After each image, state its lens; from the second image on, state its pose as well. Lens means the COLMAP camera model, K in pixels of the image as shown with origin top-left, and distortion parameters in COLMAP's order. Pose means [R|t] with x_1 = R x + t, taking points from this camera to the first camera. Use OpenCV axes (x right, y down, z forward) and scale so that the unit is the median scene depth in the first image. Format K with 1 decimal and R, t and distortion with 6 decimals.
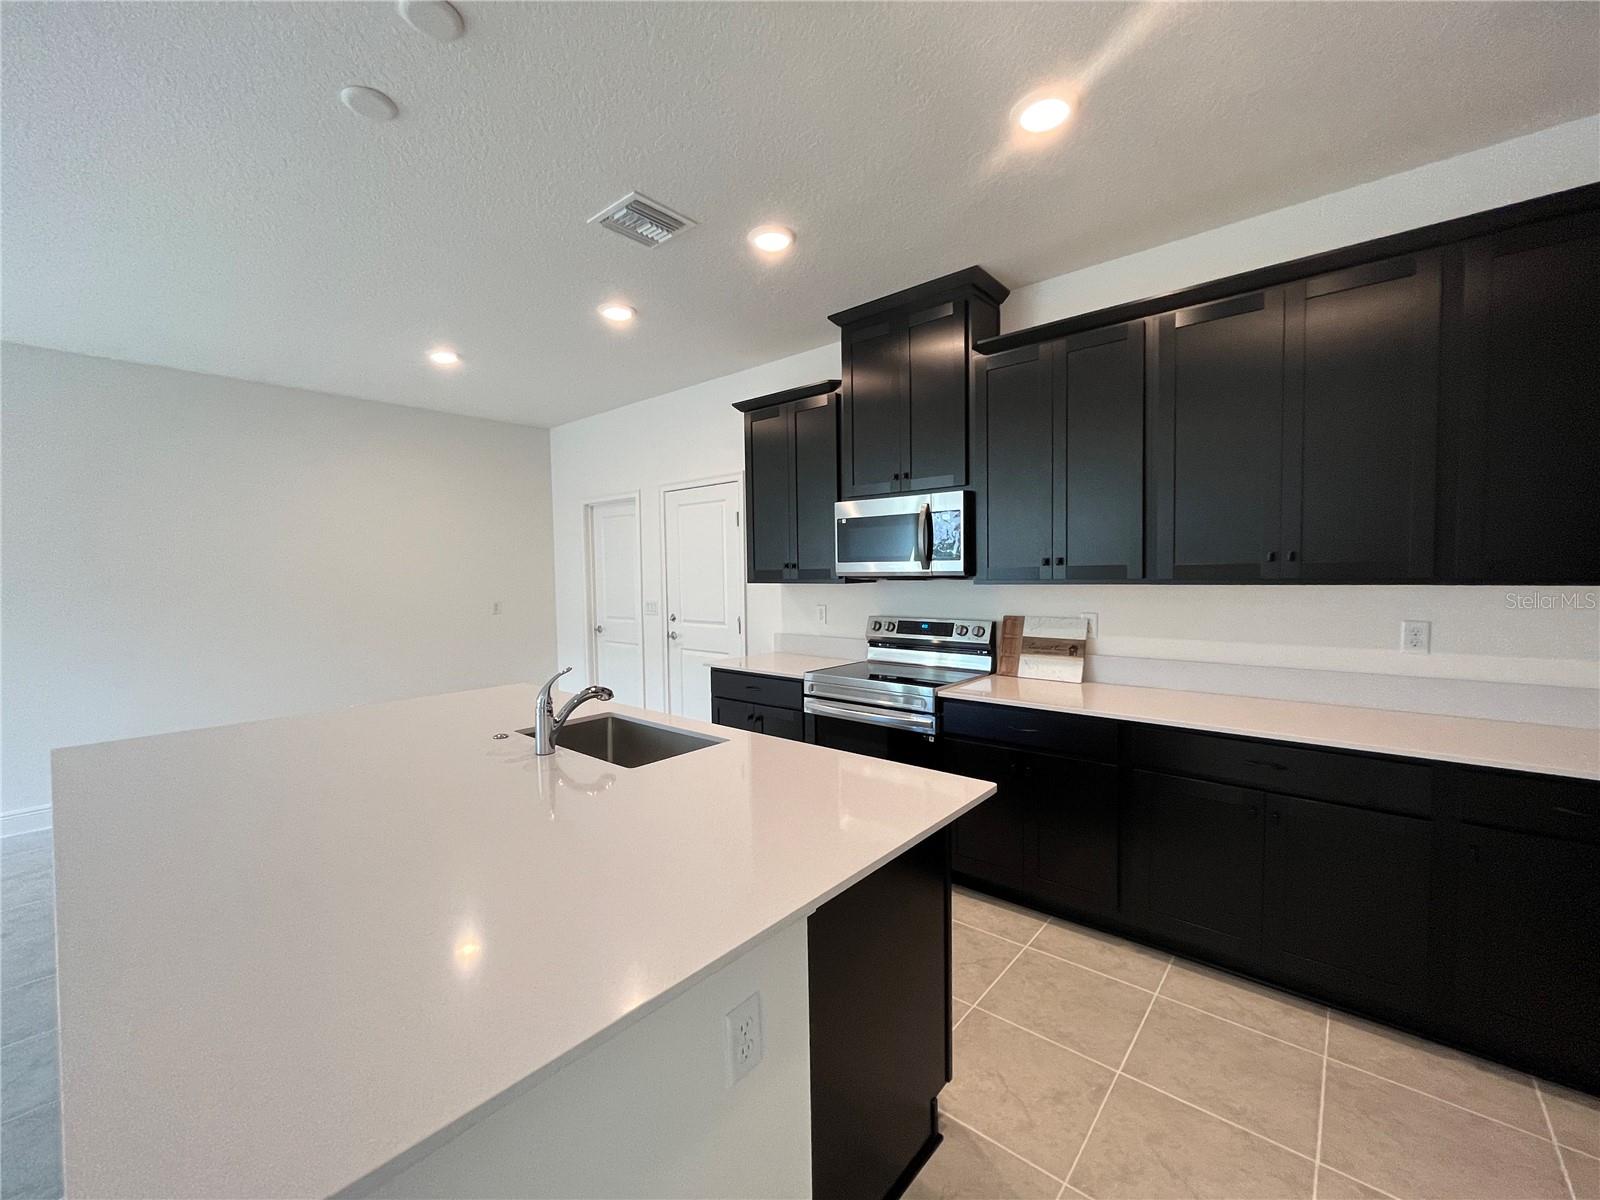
lens RADIAL K [[650.3, 0, 803.3], [0, 650.3, 599.8], [0, 0, 1]] dist [-0.001366, -0.000044]
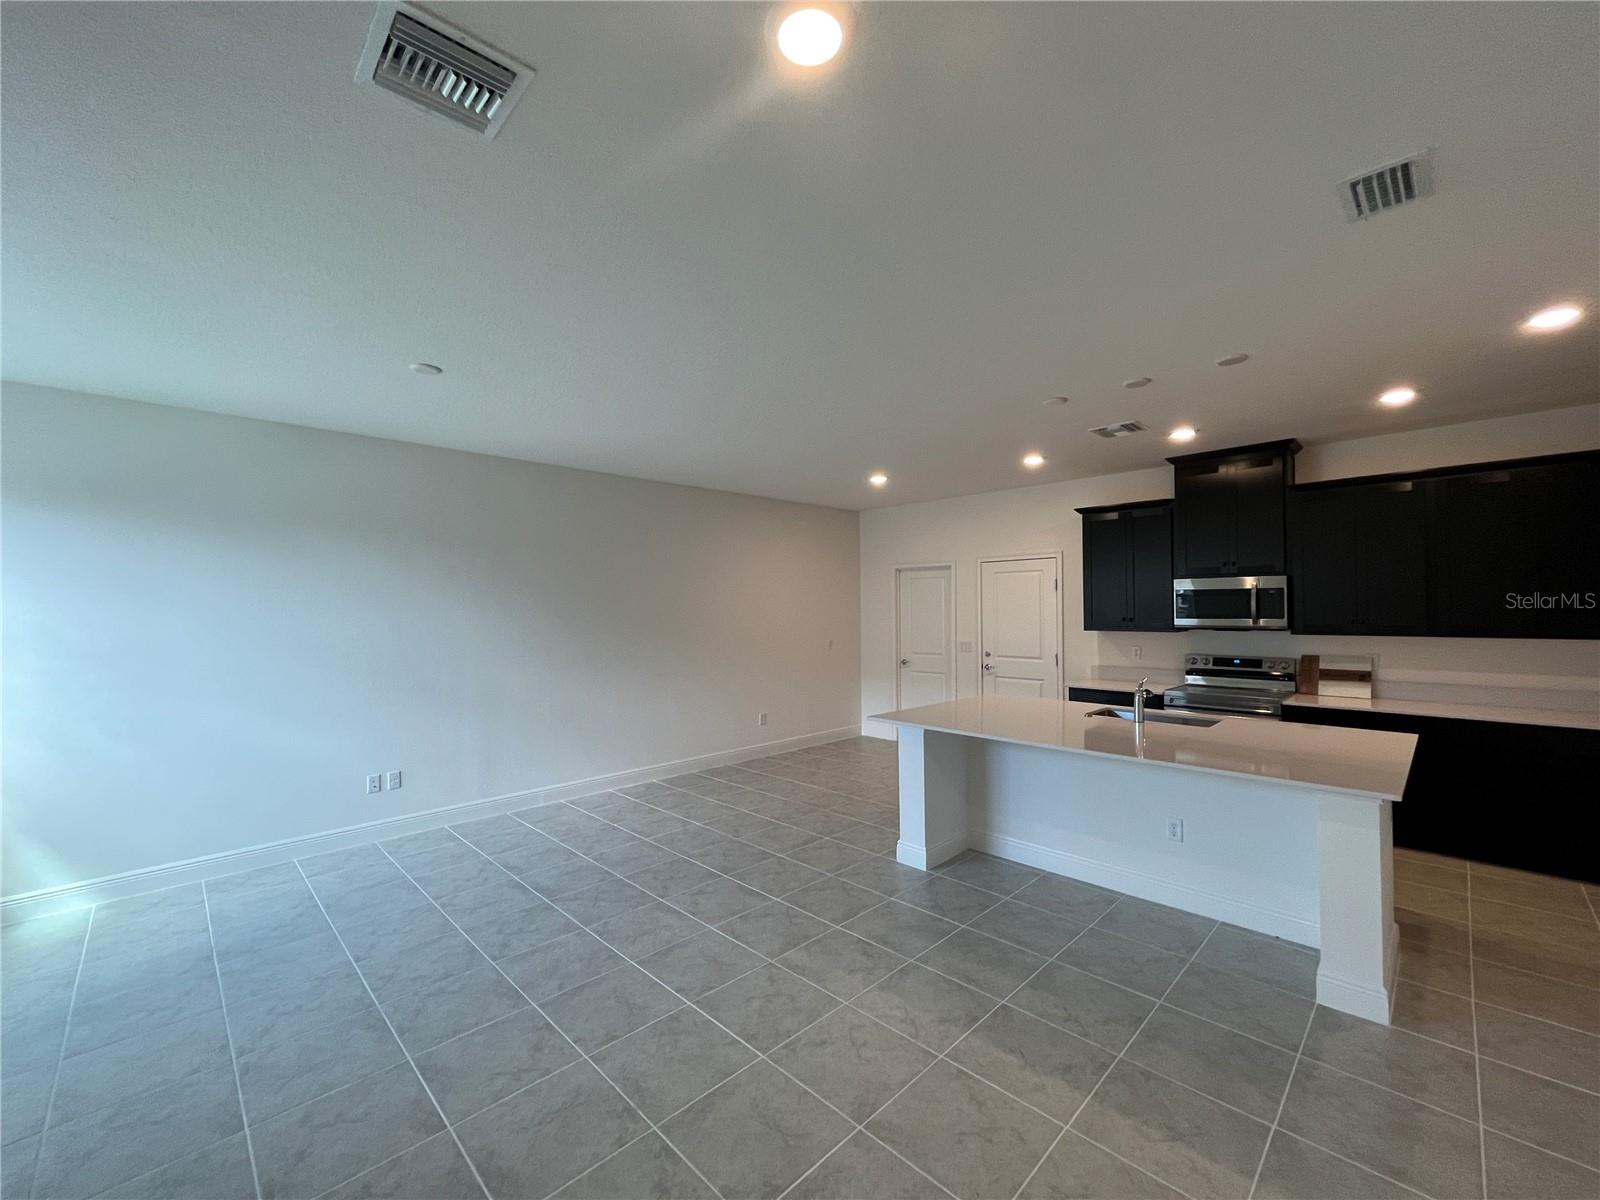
lens RADIAL K [[650.3, 0, 803.8], [0, 650.3, 602.9], [0, 0, 1]] dist [-0.001366, -0.000044]
pose [[0.996744, 0.008924, -0.080135, -0.680901], [-0.013448, 0.998335, -0.056088, 0.003256], [0.079501, 0.056983, 0.995205, -0.571674]]
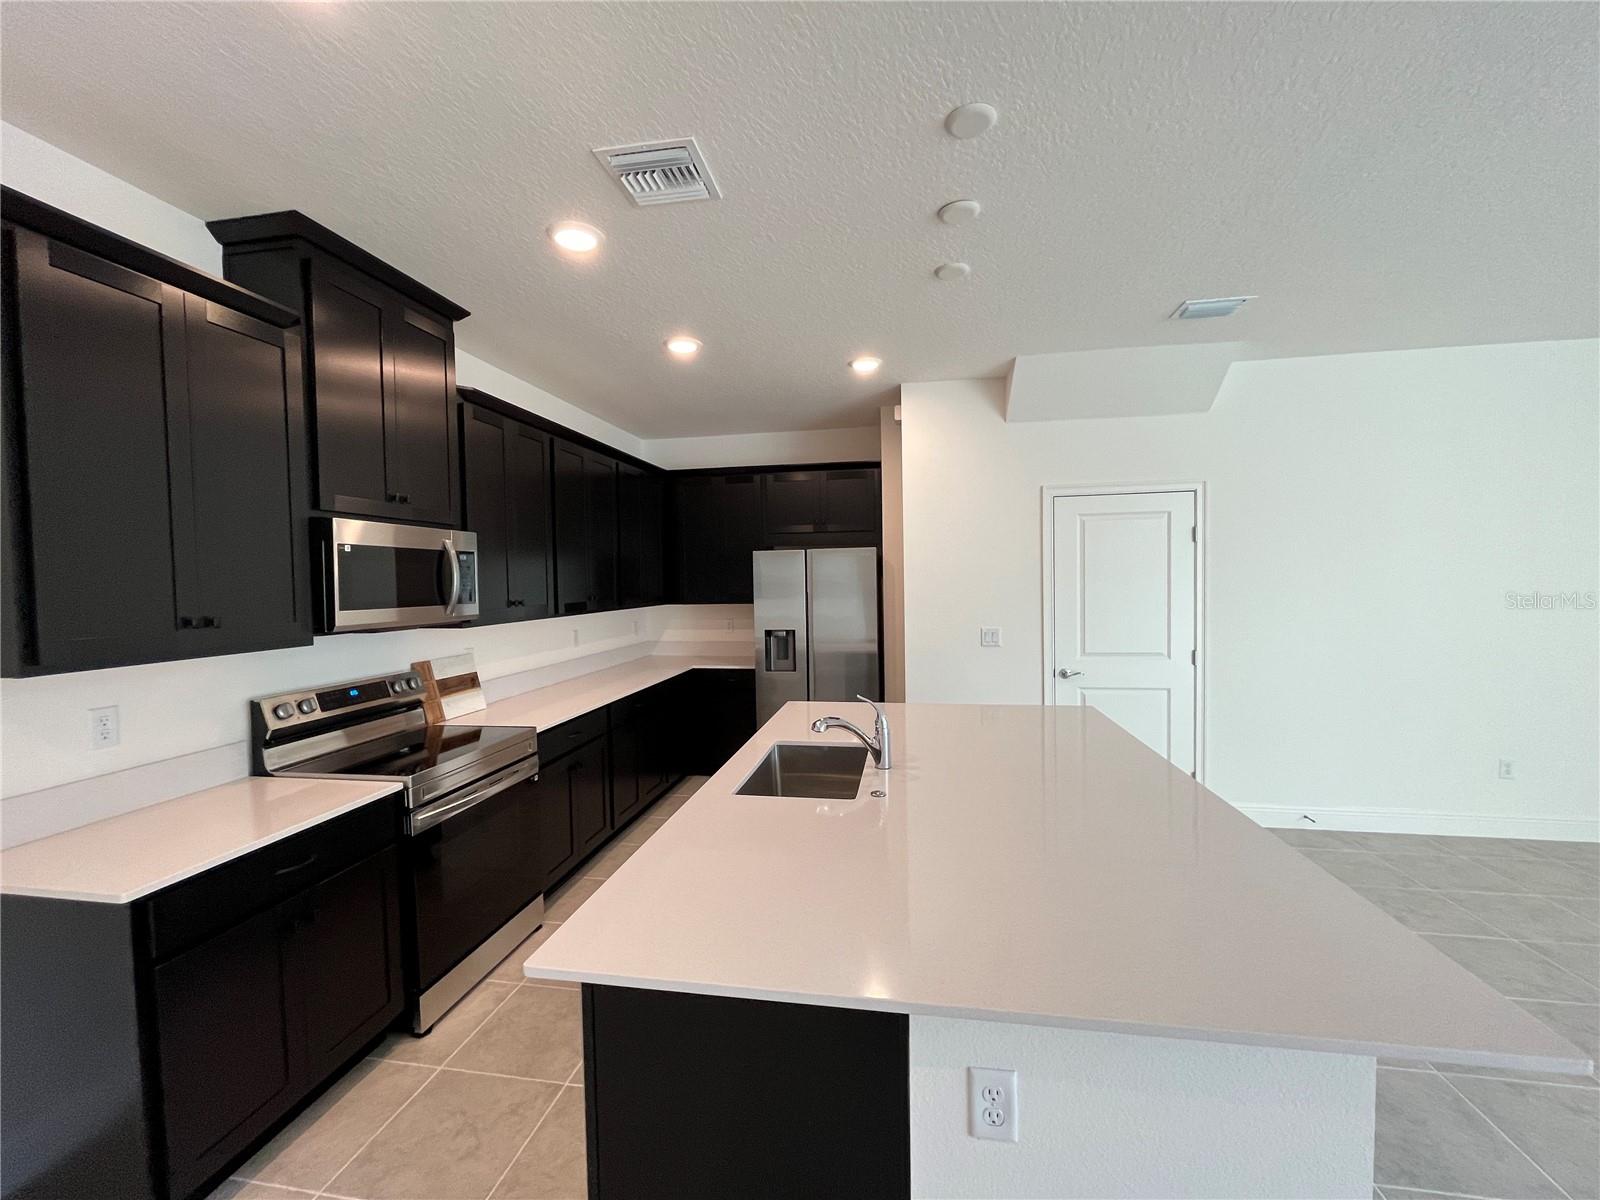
lens RADIAL K [[650.3, 0, 800.2], [0, 650.3, 602.7], [0, 0, 1]] dist [-0.001366, -0.000044]
pose [[-0.504550, -0.004889, 0.863369, -0.719325], [0.068228, 0.996631, 0.045516, -0.062476], [-0.860683, 0.081871, -0.502516, 0.914175]]
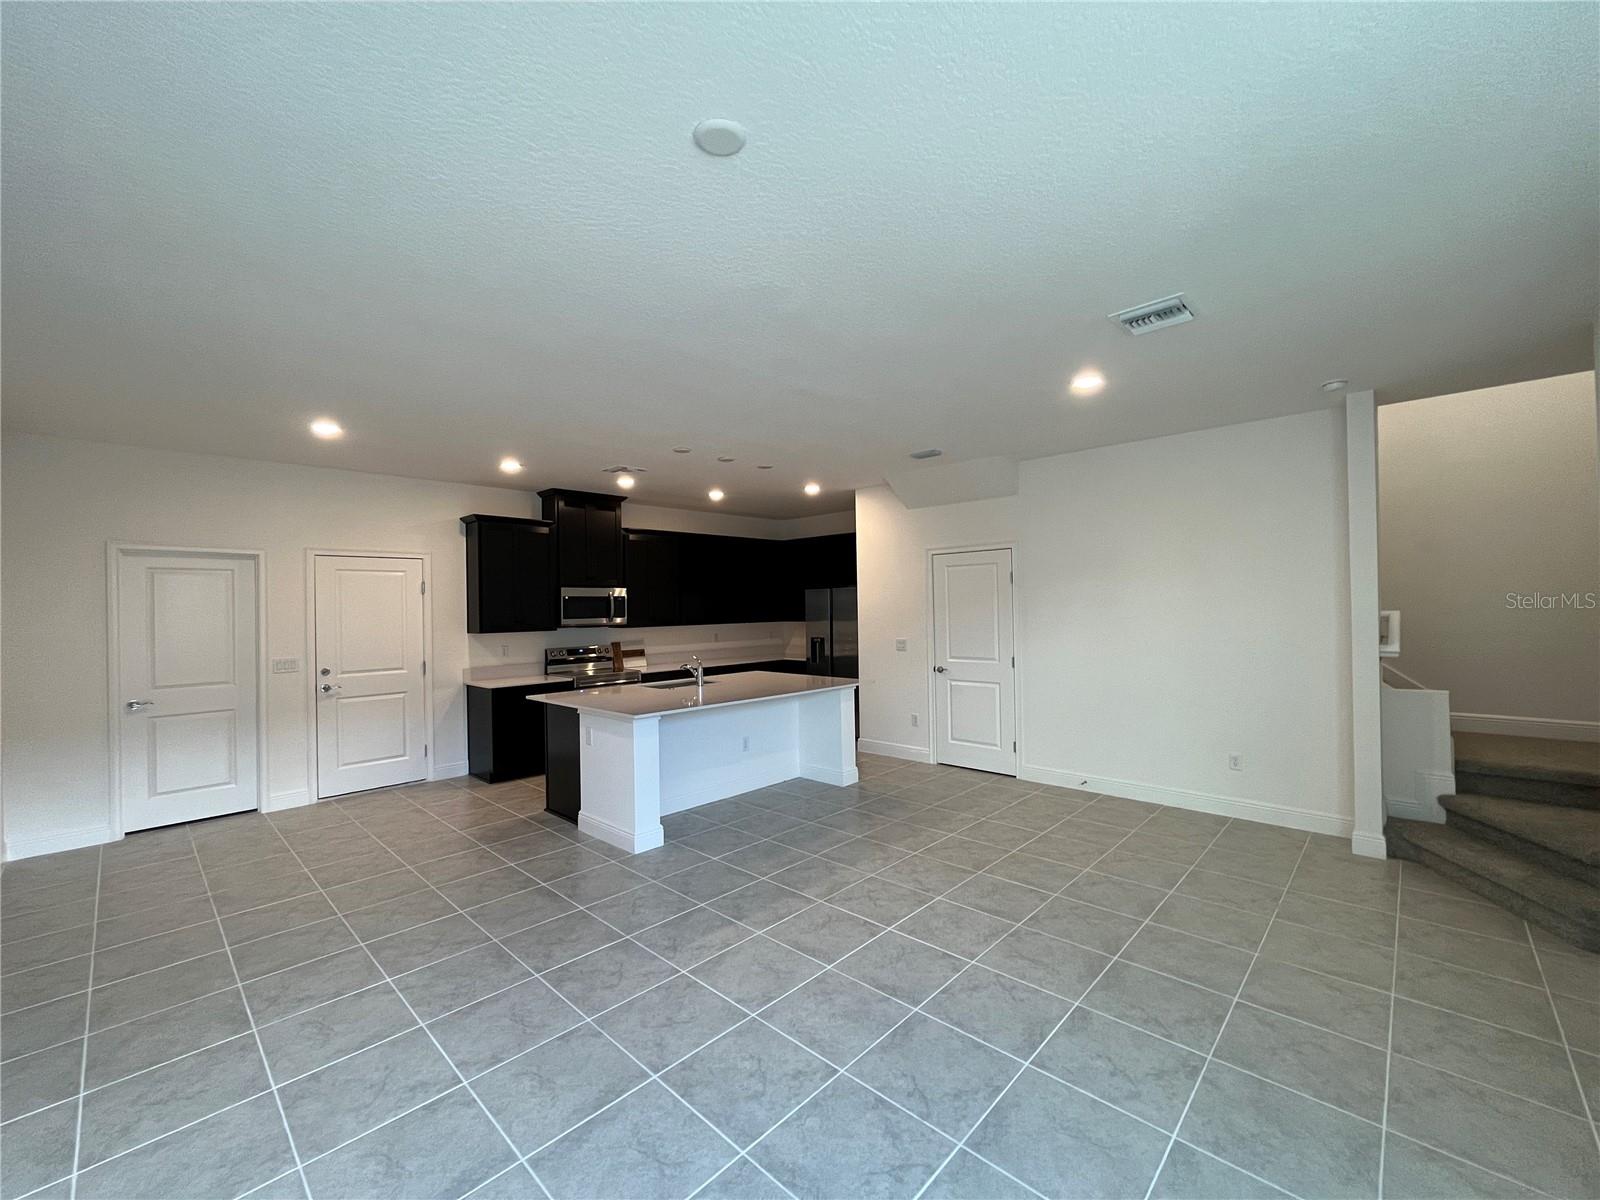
lens RADIAL K [[650.3, 0, 789.0], [0, 650.3, 611.2], [0, 0, 1]] dist [-0.001366, -0.000044]
pose [[0.065209, 0.010350, 0.997818, -1.752728], [0.064043, 0.997841, -0.014536, -0.010948], [-0.995814, 0.064851, 0.064405, 0.221356]]
